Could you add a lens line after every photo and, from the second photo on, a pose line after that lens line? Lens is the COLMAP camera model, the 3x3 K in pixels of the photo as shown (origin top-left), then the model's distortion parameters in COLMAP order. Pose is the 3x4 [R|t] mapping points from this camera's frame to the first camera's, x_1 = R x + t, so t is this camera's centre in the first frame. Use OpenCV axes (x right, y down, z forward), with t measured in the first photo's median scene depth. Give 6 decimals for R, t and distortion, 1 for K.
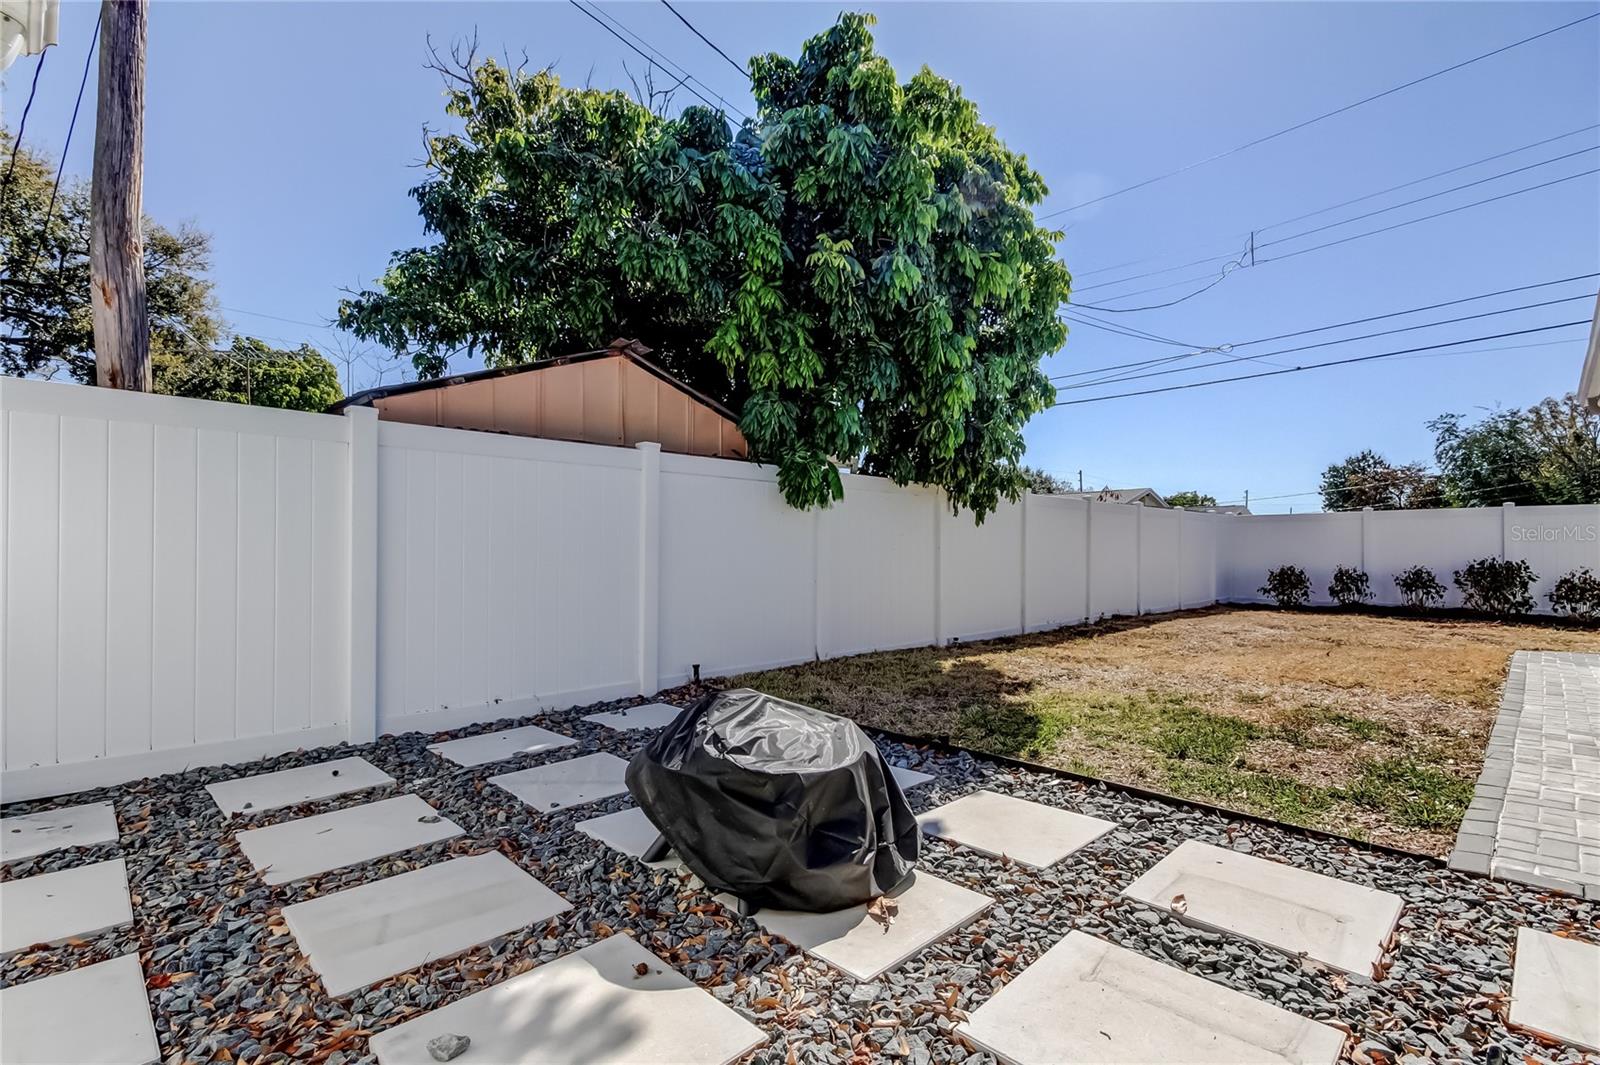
lens RADIAL K [[733.5, 0, 800.1], [0, 733.5, 552.0], [0, 0, 1]] dist [0.016712, 0.000447]
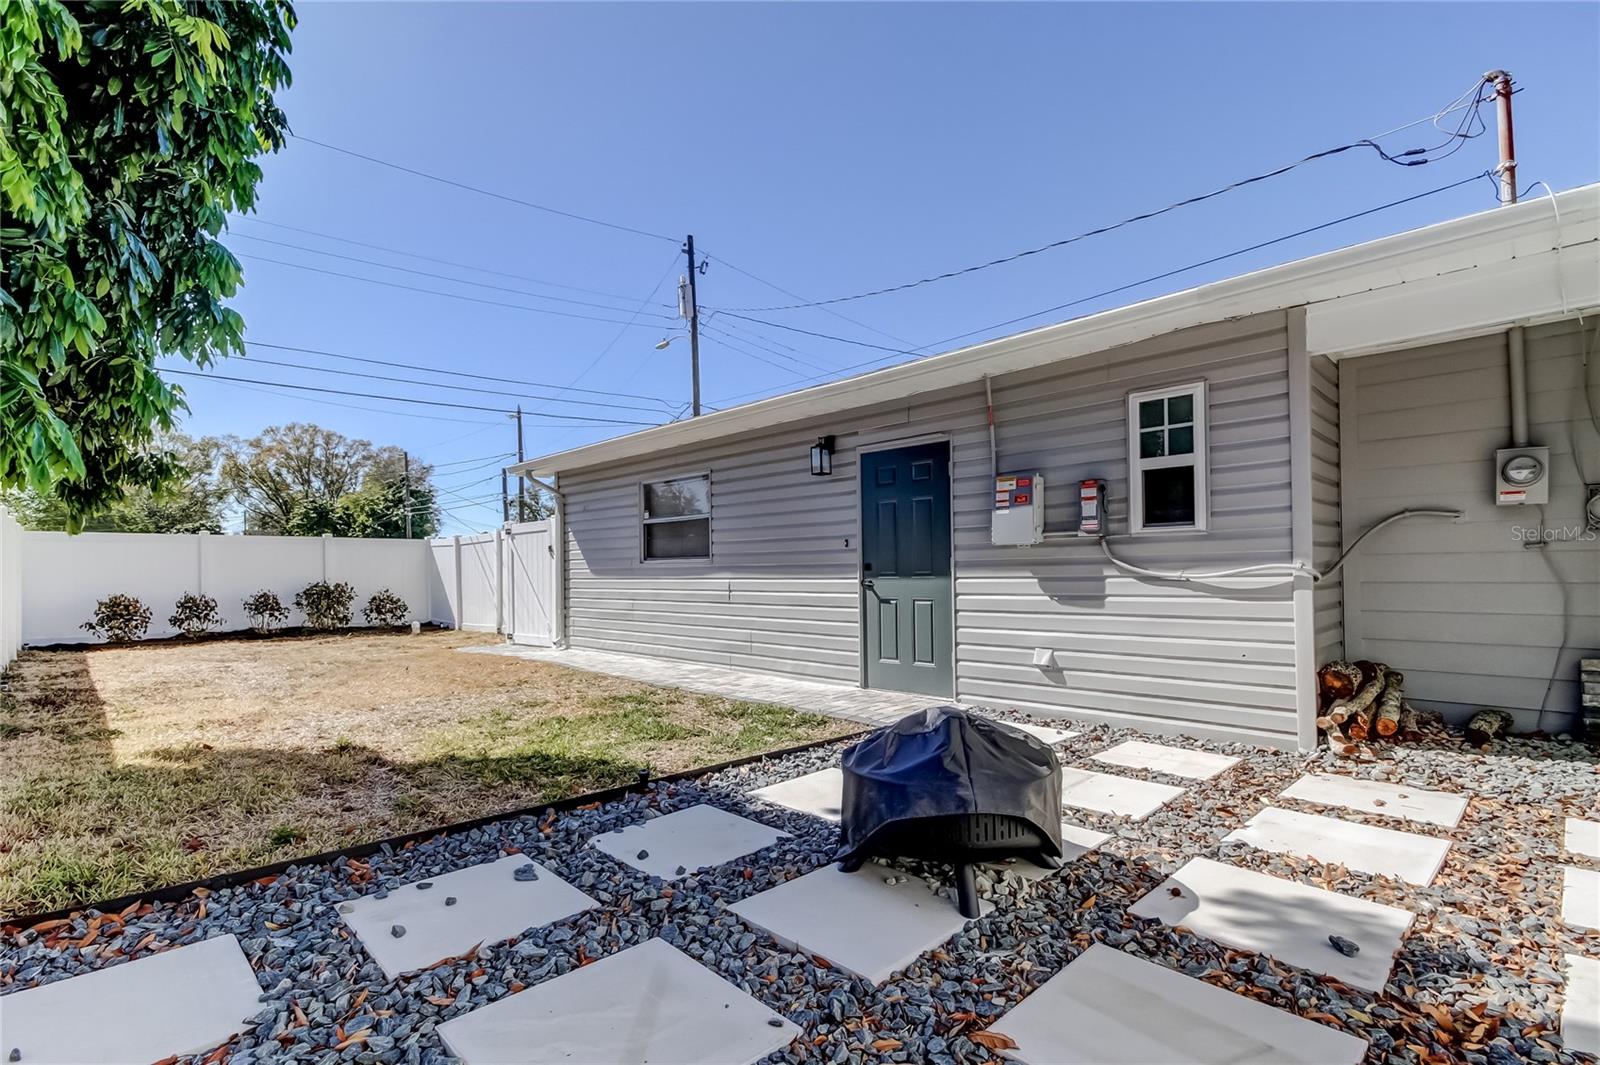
lens RADIAL K [[755.5, 0, 798.0], [0, 755.5, 569.3], [0, 0, 1]] dist [0.000190, 0.000030]
pose [[0.009743, 0.000017, 0.999953, -0.231547], [0.012372, 0.999923, -0.000138, -0.000623], [-0.999876, 0.012373, 0.009742, 0.246797]]
